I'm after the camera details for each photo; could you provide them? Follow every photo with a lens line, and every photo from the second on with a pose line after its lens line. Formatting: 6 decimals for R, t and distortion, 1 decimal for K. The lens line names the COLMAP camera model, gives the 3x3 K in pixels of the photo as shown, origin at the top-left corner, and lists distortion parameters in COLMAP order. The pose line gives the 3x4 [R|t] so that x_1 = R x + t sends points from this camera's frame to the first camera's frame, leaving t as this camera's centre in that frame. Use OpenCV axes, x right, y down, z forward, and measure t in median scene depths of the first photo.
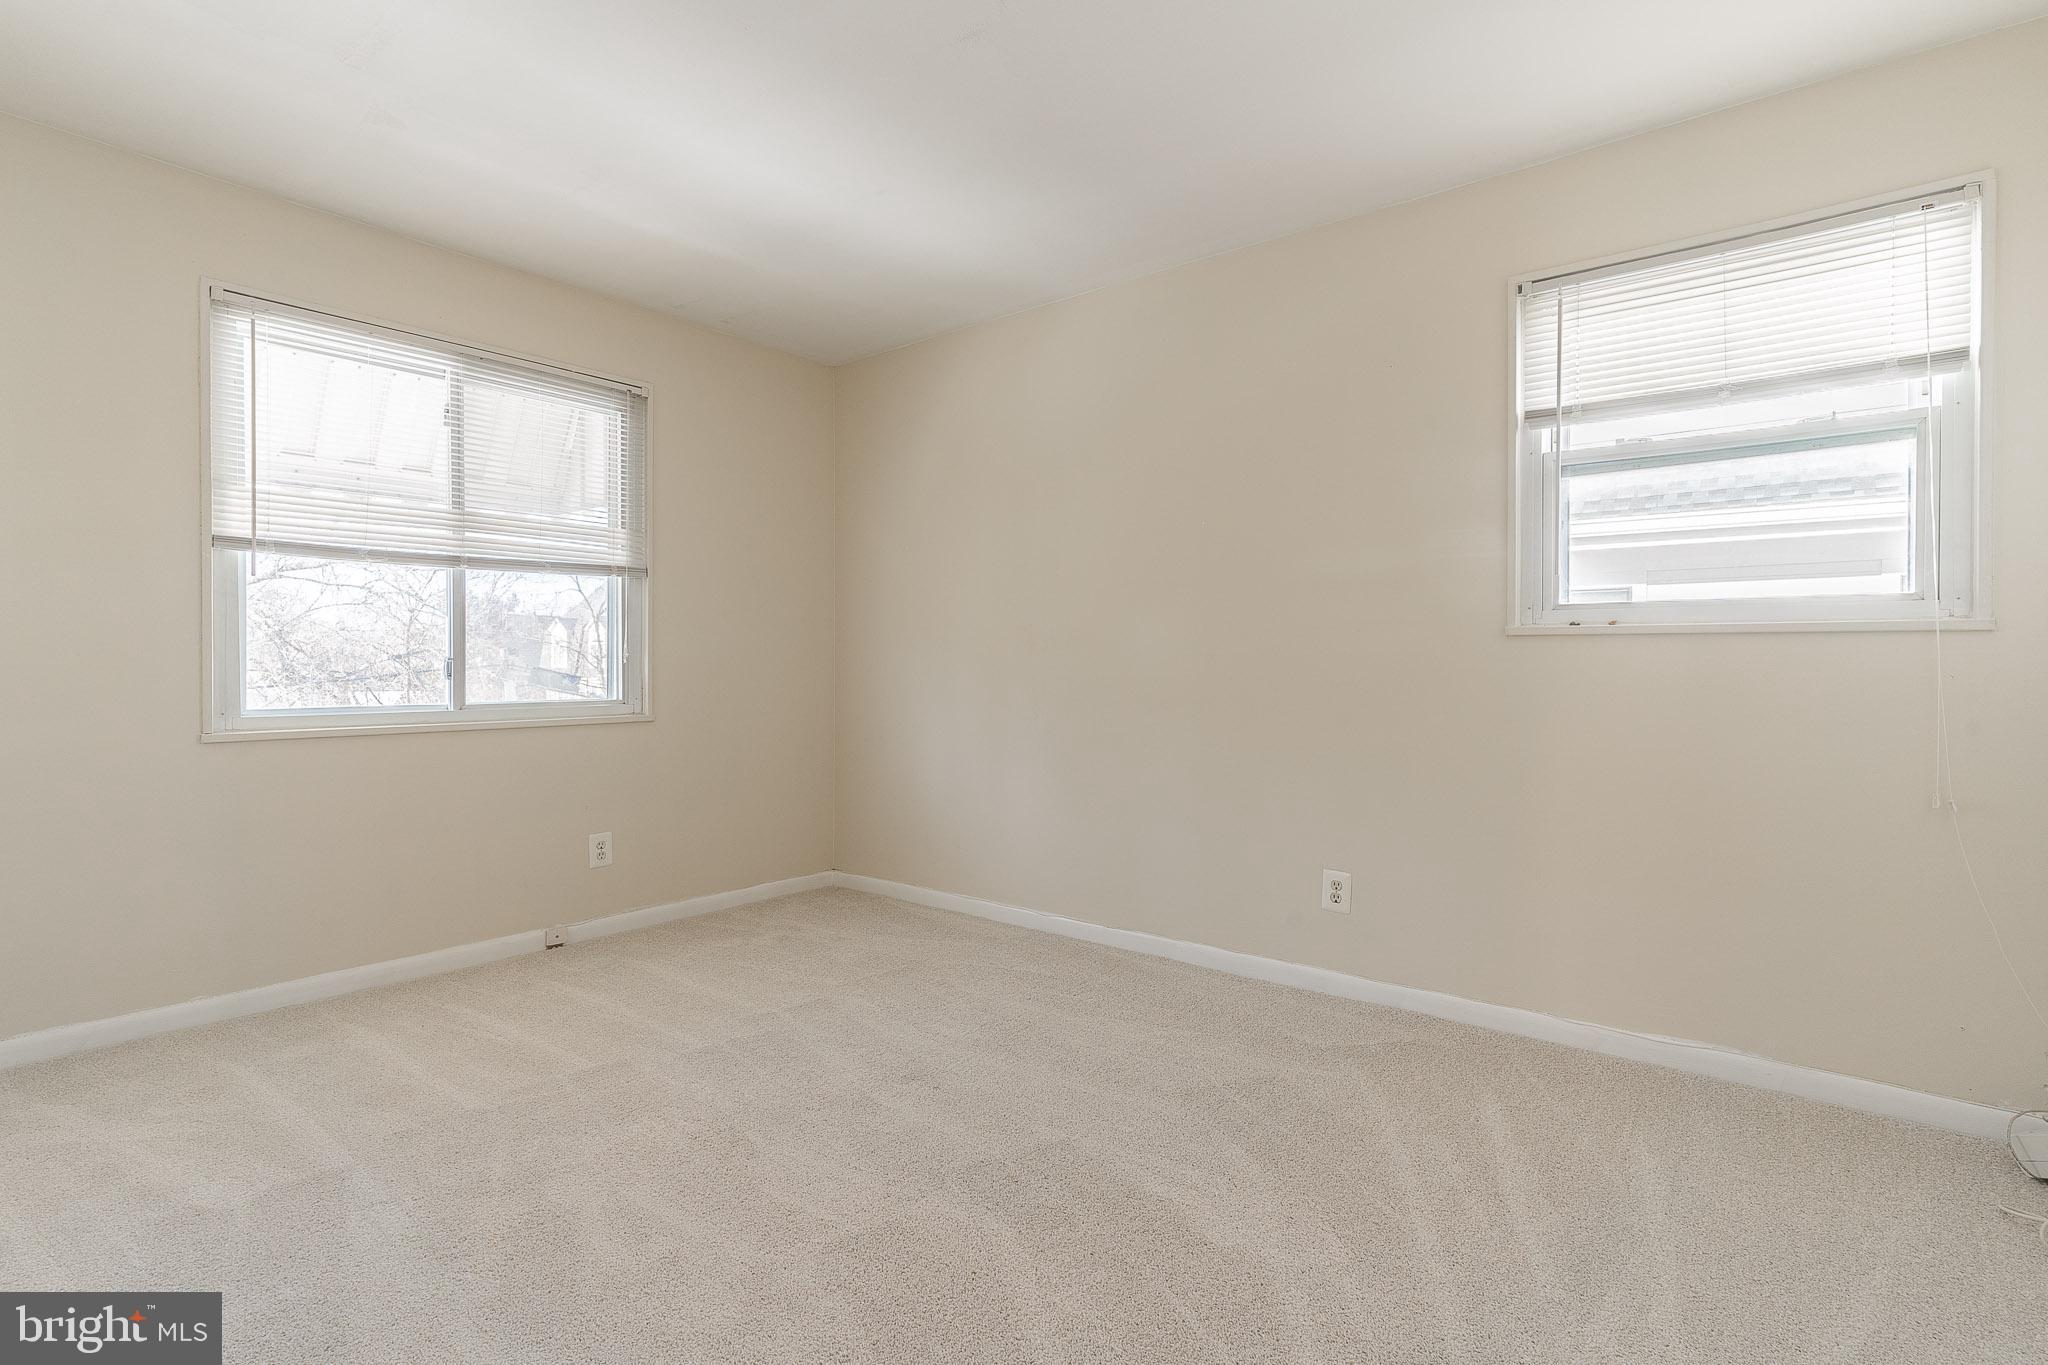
lens RADIAL K [[990.6, 0, 1023.9], [0, 990.6, 675.7], [0, 0, 1]] dist [0.001265, 0.000824]
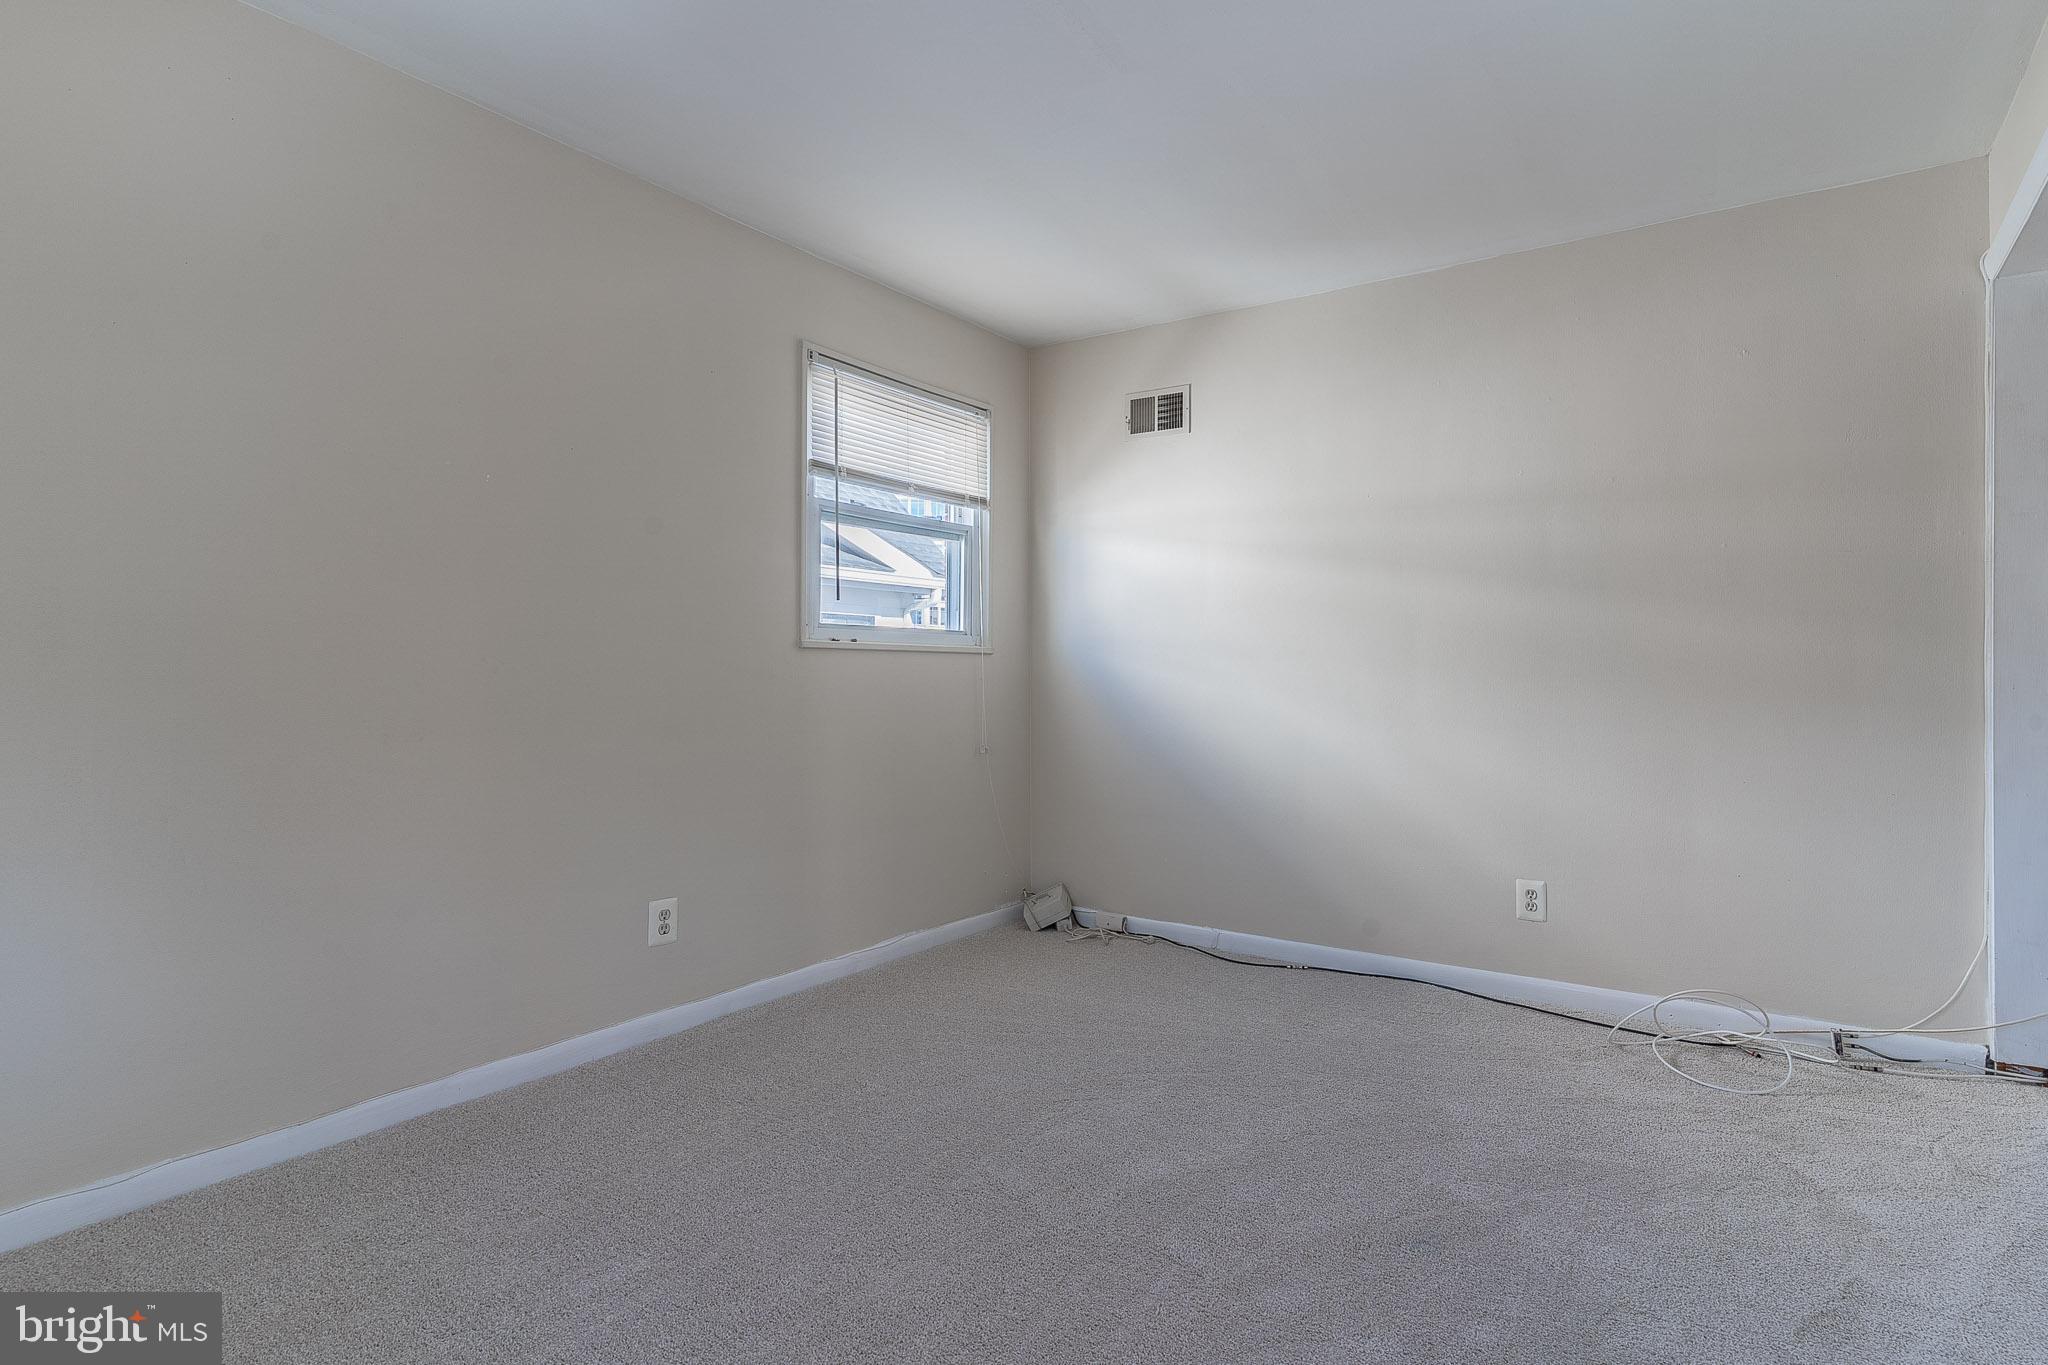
lens RADIAL K [[990.6, 0, 1023.9], [0, 990.6, 675.7], [0, 0, 1]] dist [0.001265, 0.000824]
pose [[-0.043090, -0.004705, 0.999060, -0.713191], [0.010674, 0.999930, 0.005169, -0.011484], [-0.999014, 0.010887, -0.043037, 0.827460]]
